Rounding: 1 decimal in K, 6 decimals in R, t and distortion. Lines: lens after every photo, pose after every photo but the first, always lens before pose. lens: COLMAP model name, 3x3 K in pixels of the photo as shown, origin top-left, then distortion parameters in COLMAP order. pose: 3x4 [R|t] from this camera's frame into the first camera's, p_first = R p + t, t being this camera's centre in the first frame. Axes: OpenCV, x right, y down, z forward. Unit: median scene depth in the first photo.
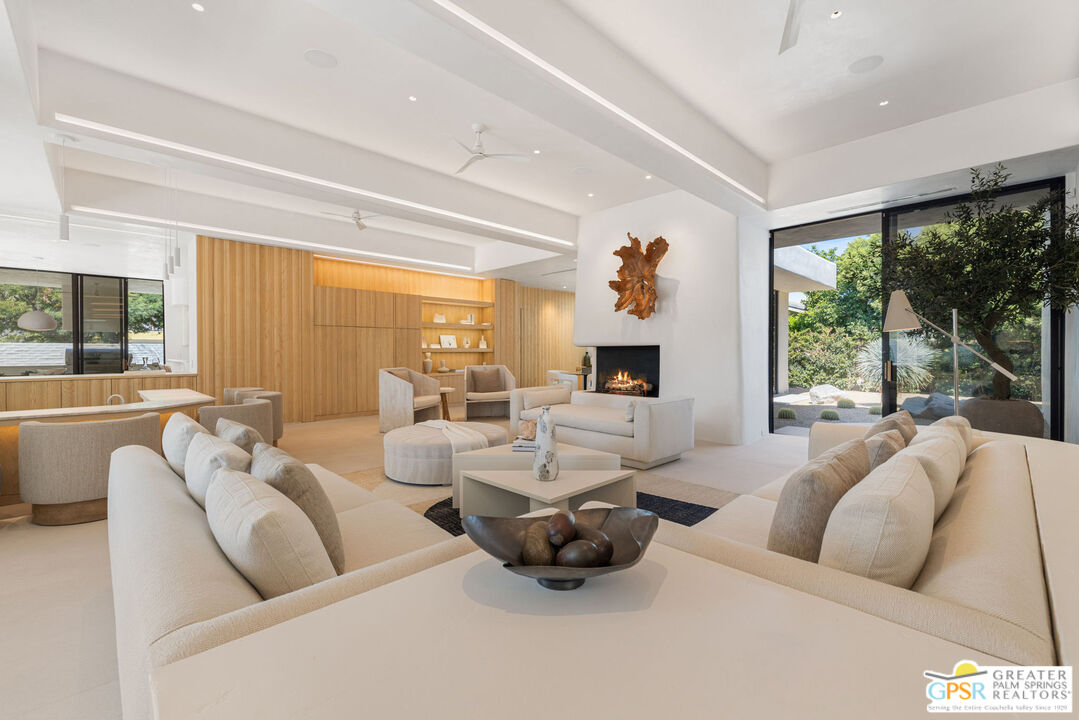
lens RADIAL K [[456.8, 0, 537.7], [0, 456.8, 355.8], [0, 0, 1]] dist [-0.001094, -0.001190]
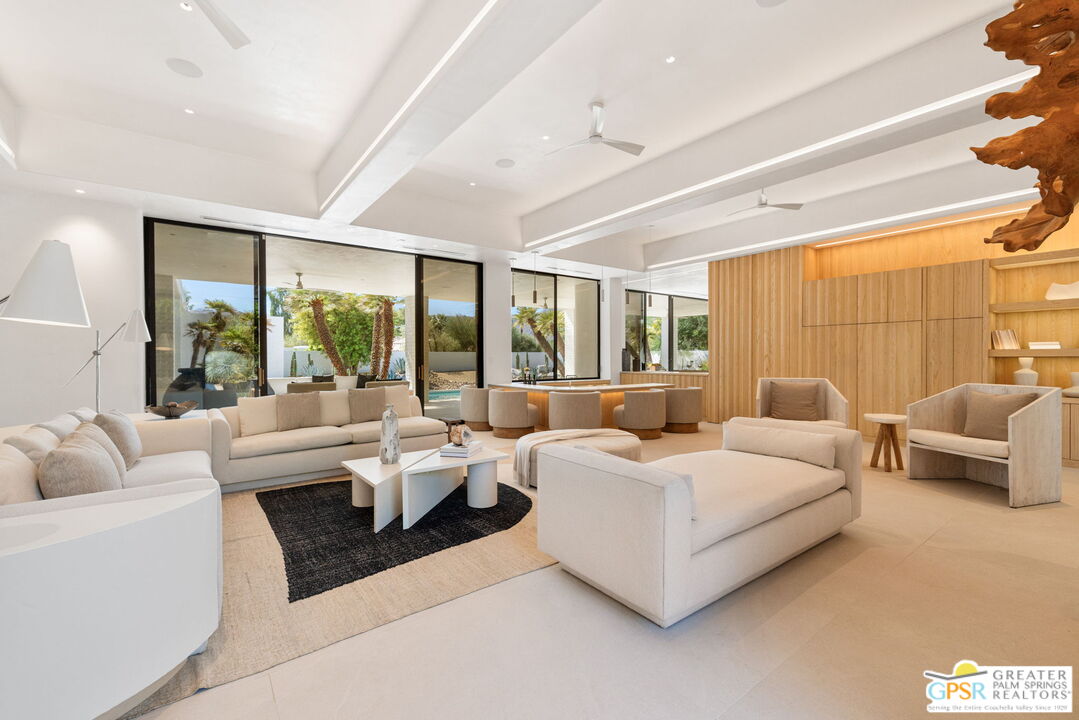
lens RADIAL K [[456.8, 0, 546.8], [0, 456.8, 362.5], [0, 0, 1]] dist [-0.001094, -0.001190]
pose [[-0.118180, 0.010893, -0.992932, 0.475195], [-0.008436, 0.999893, 0.011974, -0.003746], [0.992956, 0.009792, -0.118075, 0.629382]]
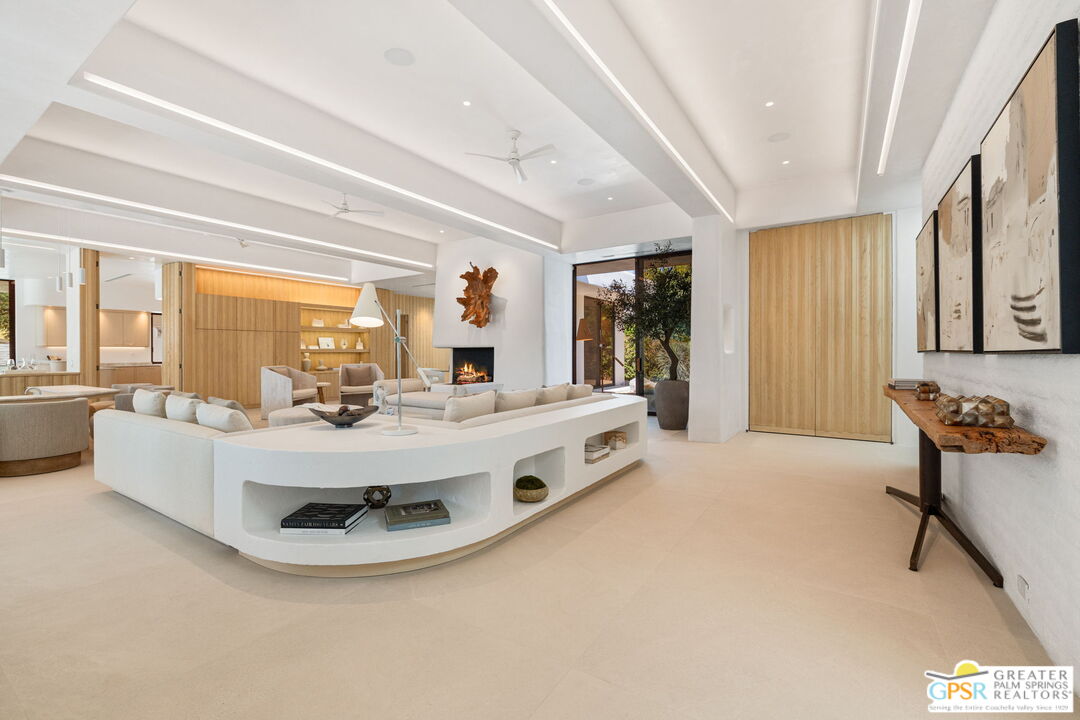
lens RADIAL K [[457.3, 0, 540.7], [0, 457.3, 351.3], [0, 0, 1]] dist [-0.001094, -0.001190]
pose [[0.973398, -0.001953, 0.229112, 0.082521], [0.004142, 0.999950, -0.009074, 0.001970], [-0.229083, 0.009781, 0.973358, -0.299683]]
